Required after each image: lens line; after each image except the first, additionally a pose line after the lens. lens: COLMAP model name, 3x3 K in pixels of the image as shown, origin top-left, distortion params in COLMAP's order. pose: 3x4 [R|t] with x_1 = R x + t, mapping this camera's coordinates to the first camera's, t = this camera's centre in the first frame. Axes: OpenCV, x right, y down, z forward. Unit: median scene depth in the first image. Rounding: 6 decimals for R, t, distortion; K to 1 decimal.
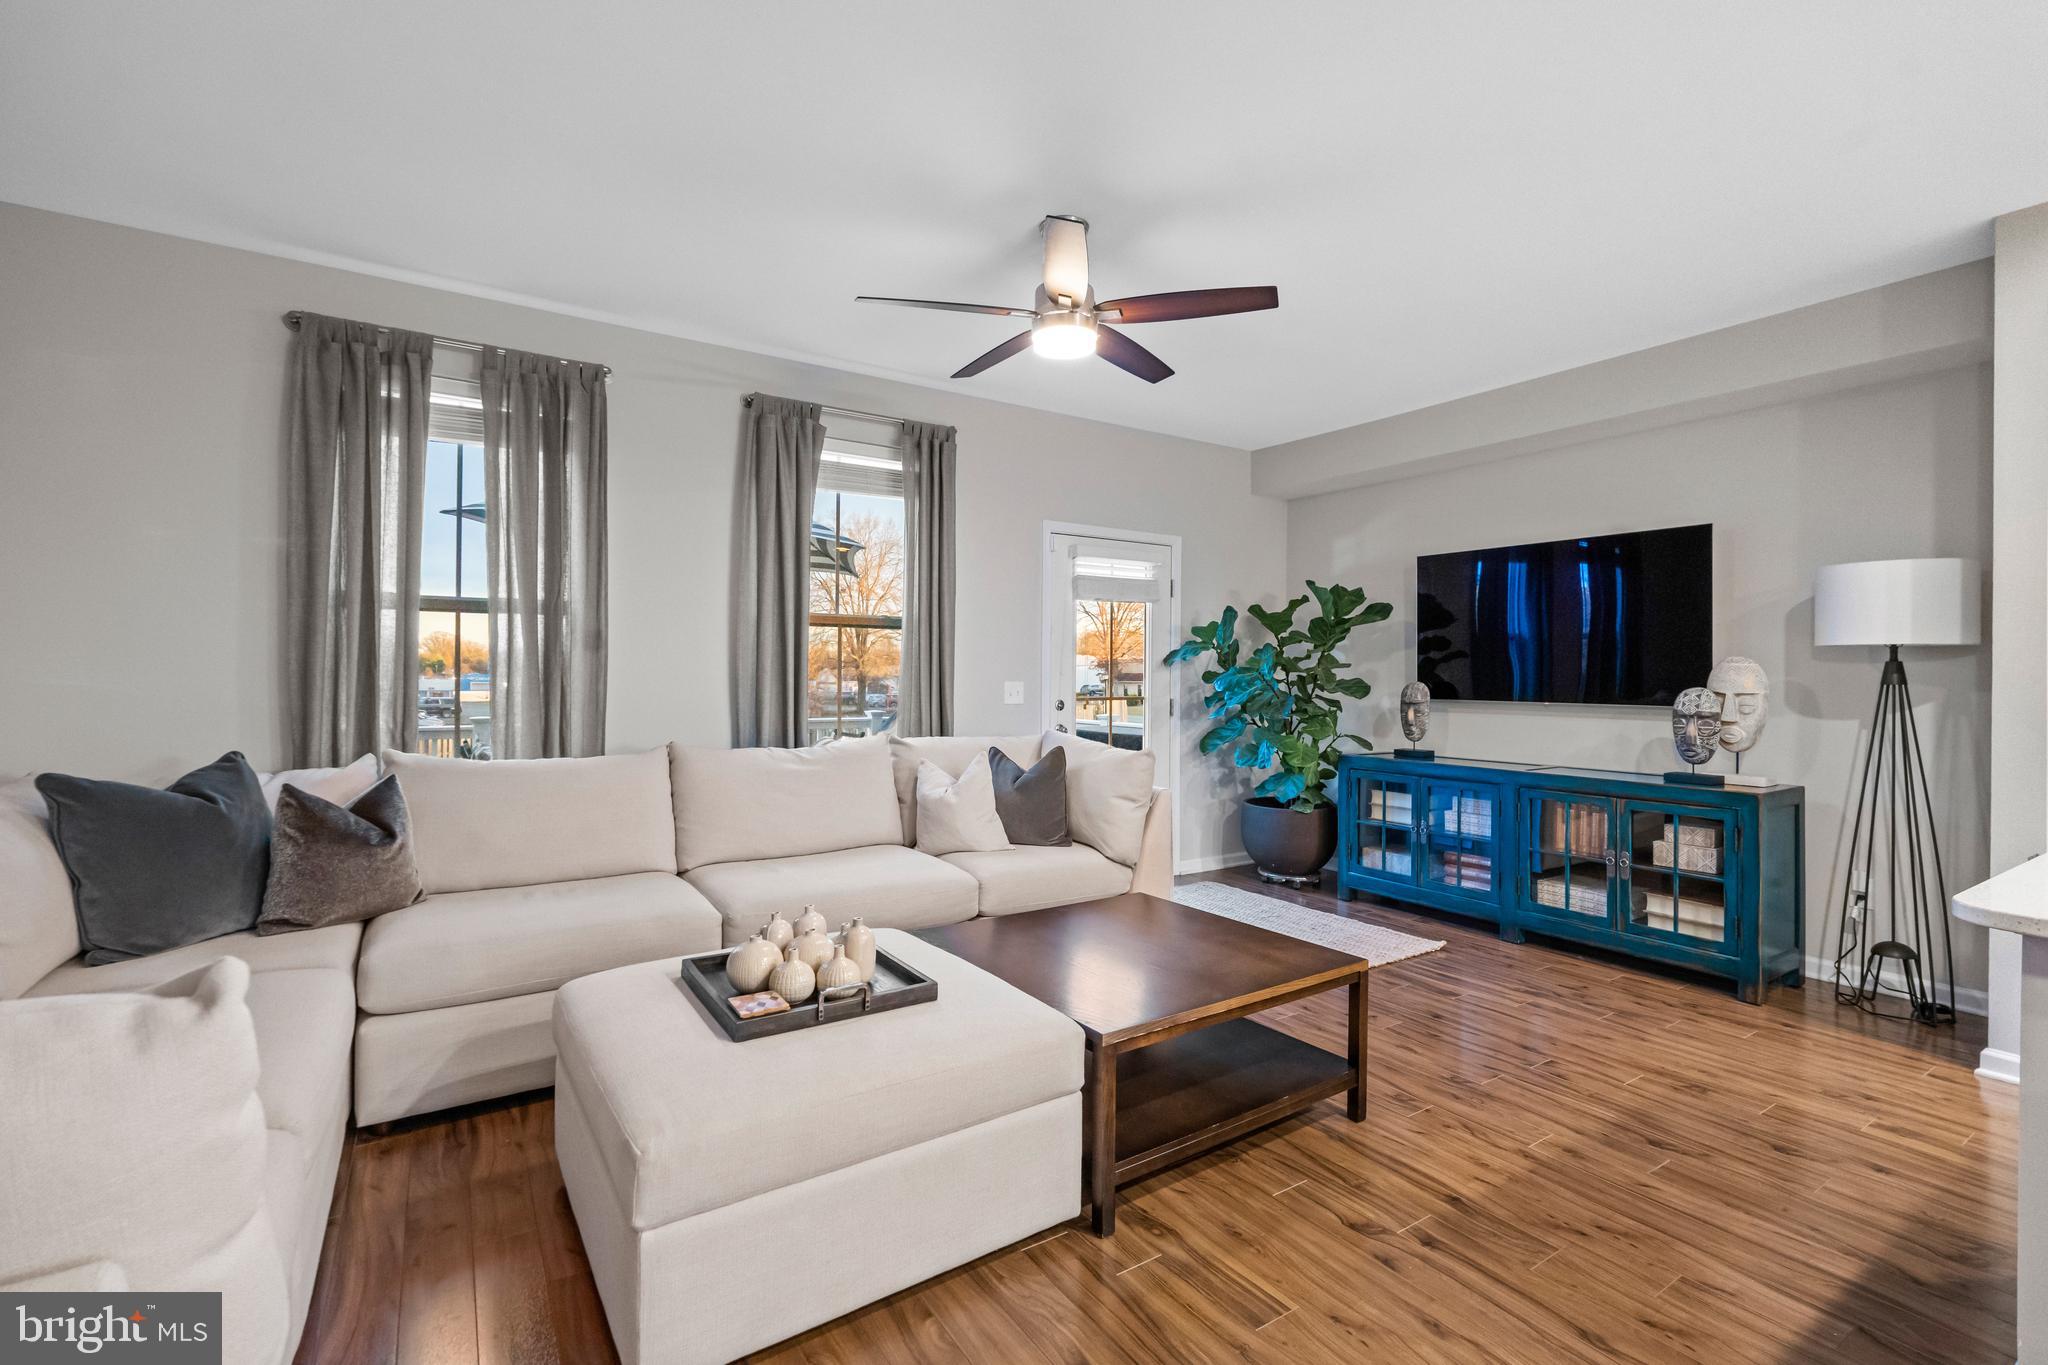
lens RADIAL K [[898.6, 0, 1024.0], [0, 898.6, 682.5], [0, 0, 1]] dist [-0.002770, 0.000014]
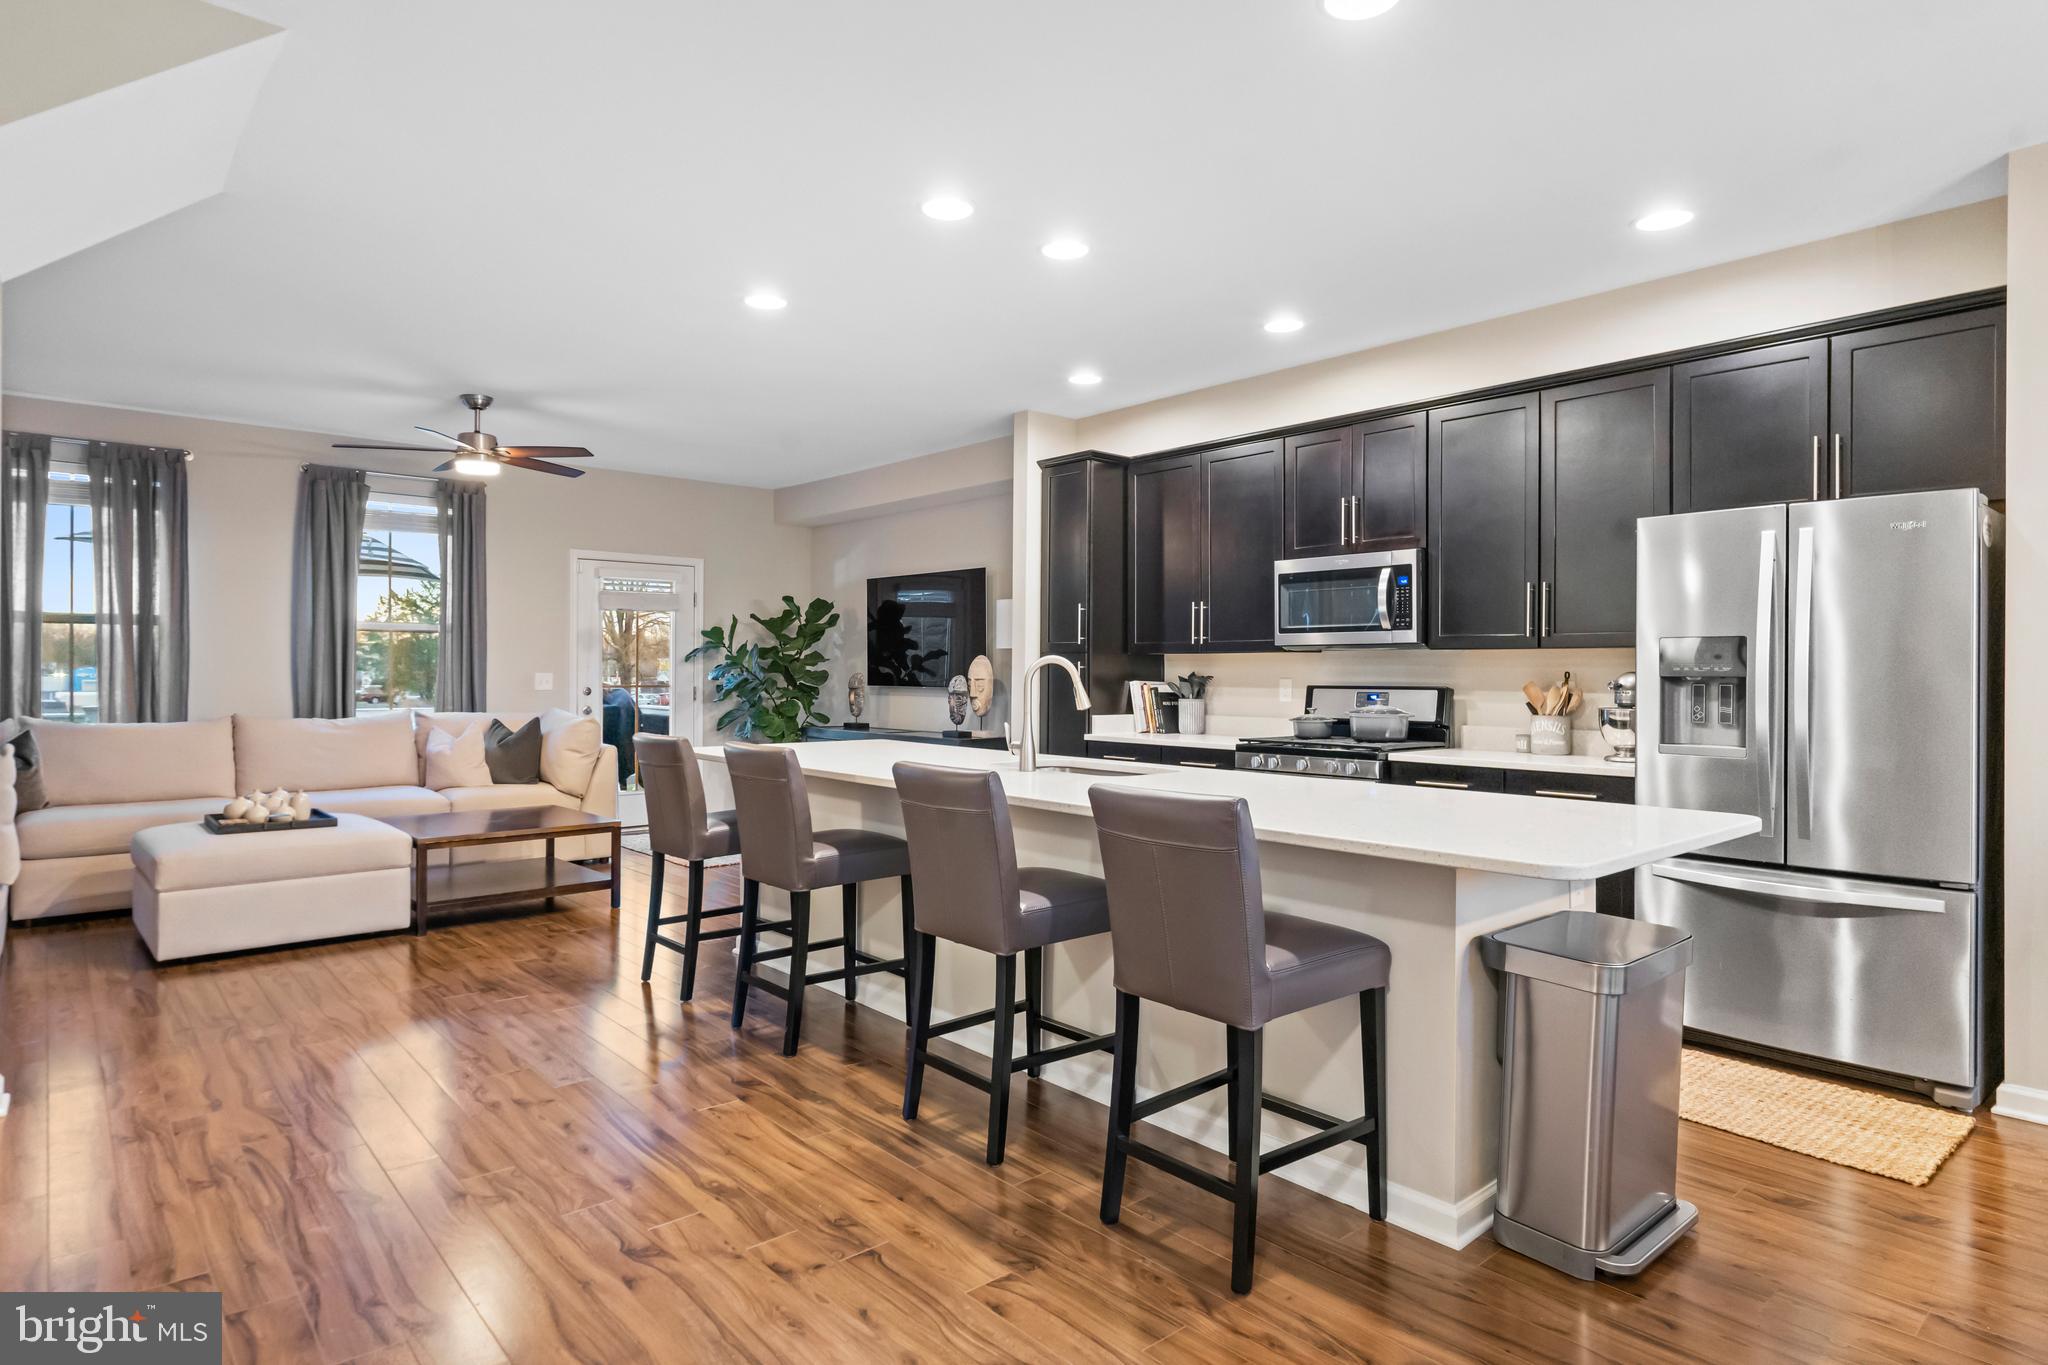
lens RADIAL K [[1121.6, 0, 1022.8], [0, 1121.6, 689.6], [0, 0, 1]] dist [0.000219, -0.000404]
pose [[0.989619, -0.002359, 0.143699, 0.604498], [0.001026, 0.999956, 0.009355, 0.012188], [-0.143715, -0.009111, 0.989577, -0.974868]]
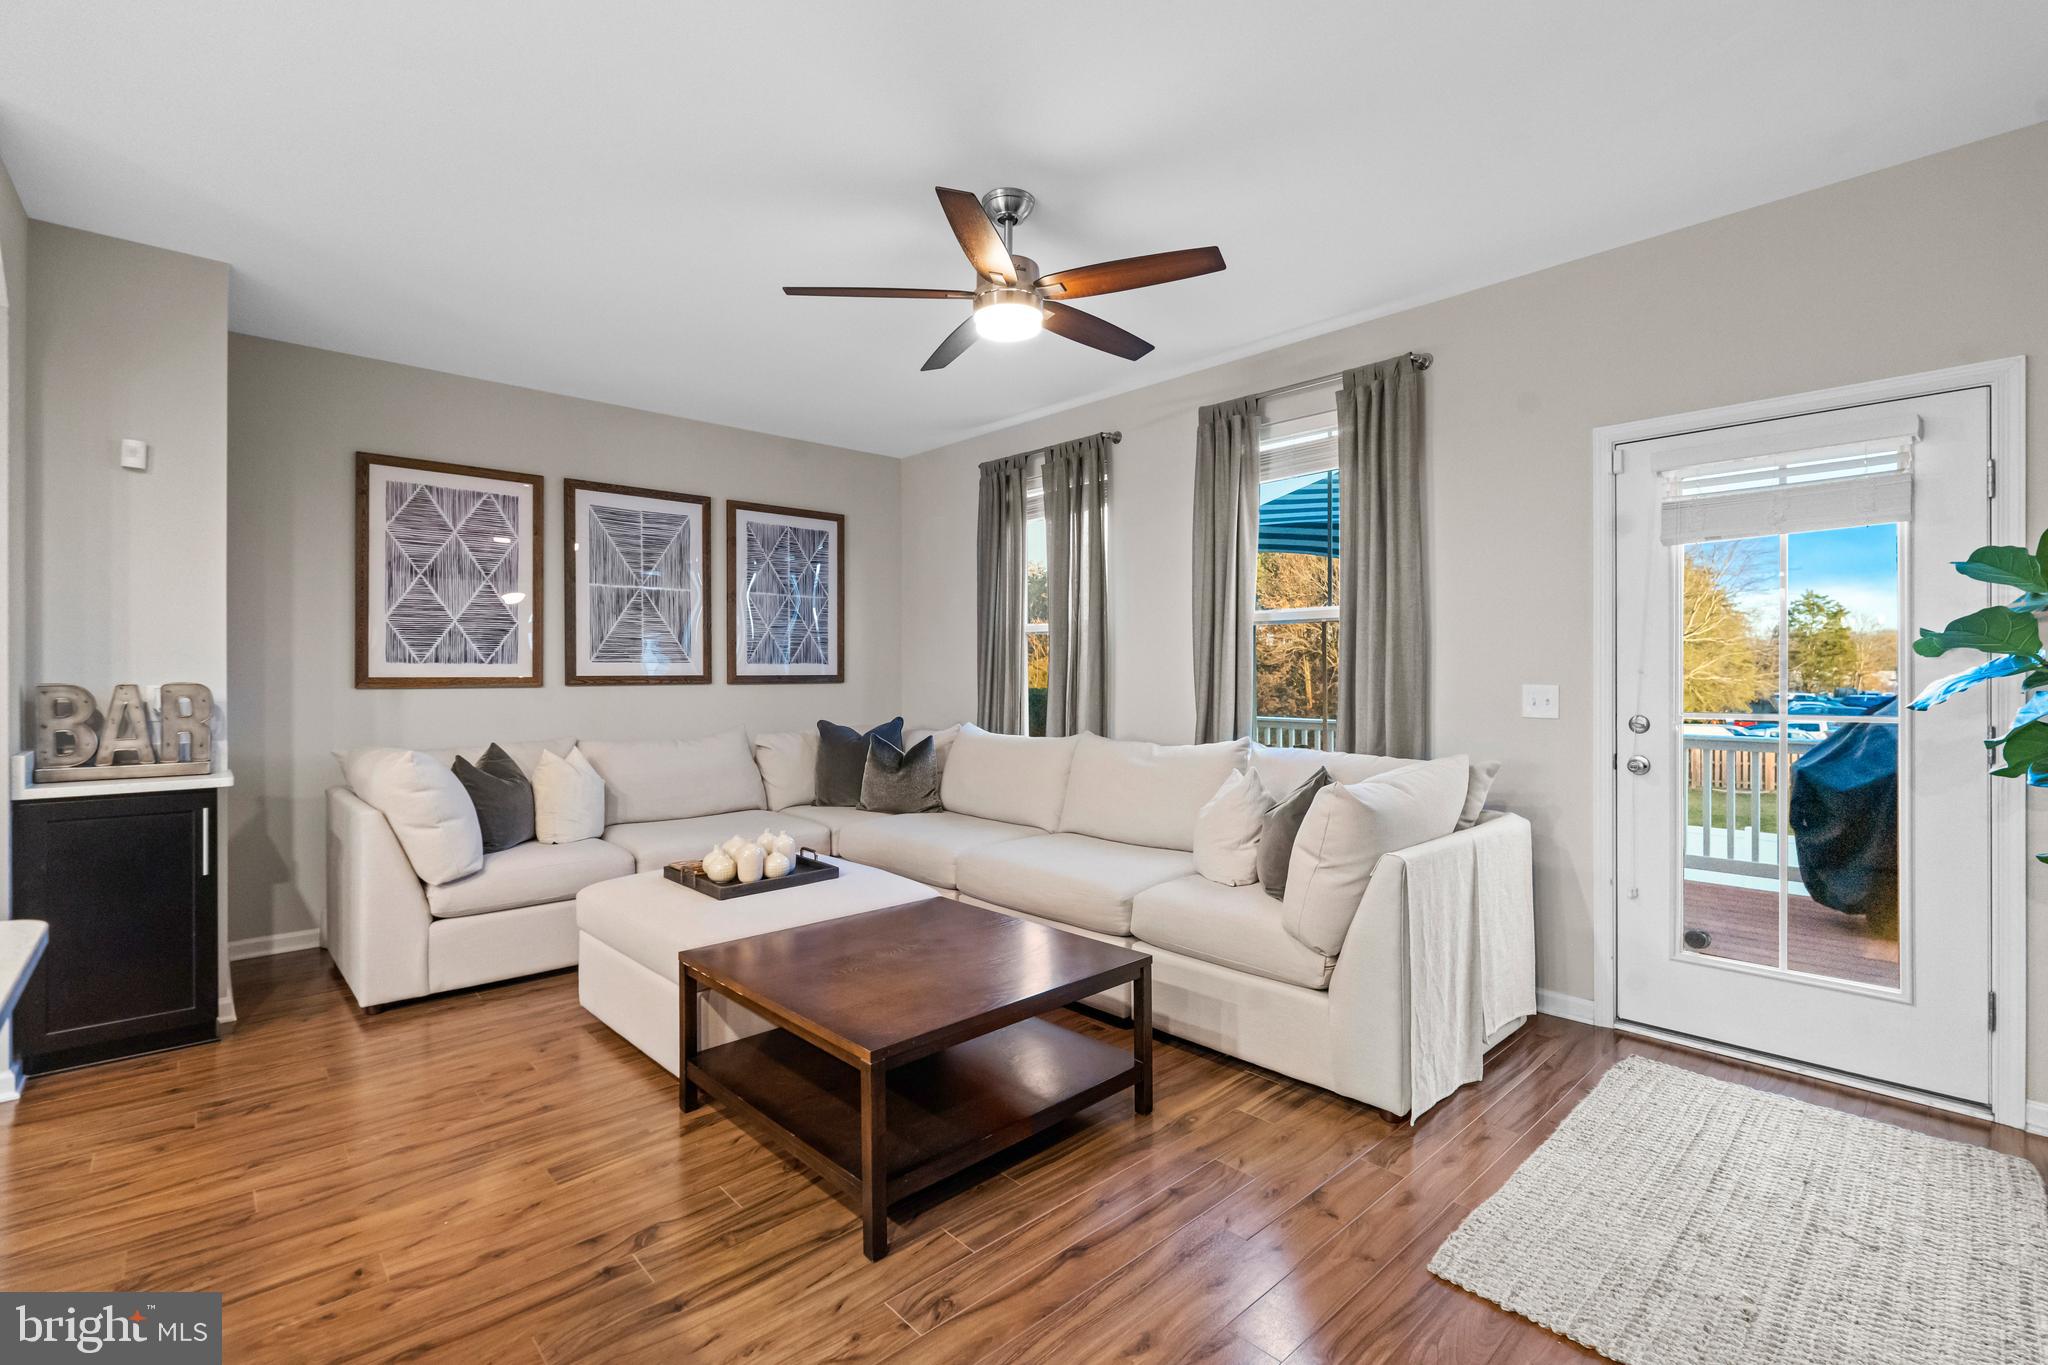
lens RADIAL K [[901.0, 0, 1024.0], [0, 901.0, 682.5], [0, 0, 1]] dist [-0.011400, -0.000100]
pose [[0.177851, 0.000726, -0.984057, 0.792065], [-0.006324, 0.999980, -0.000405, 0.000529], [0.984037, 0.006296, 0.177852, 0.685246]]
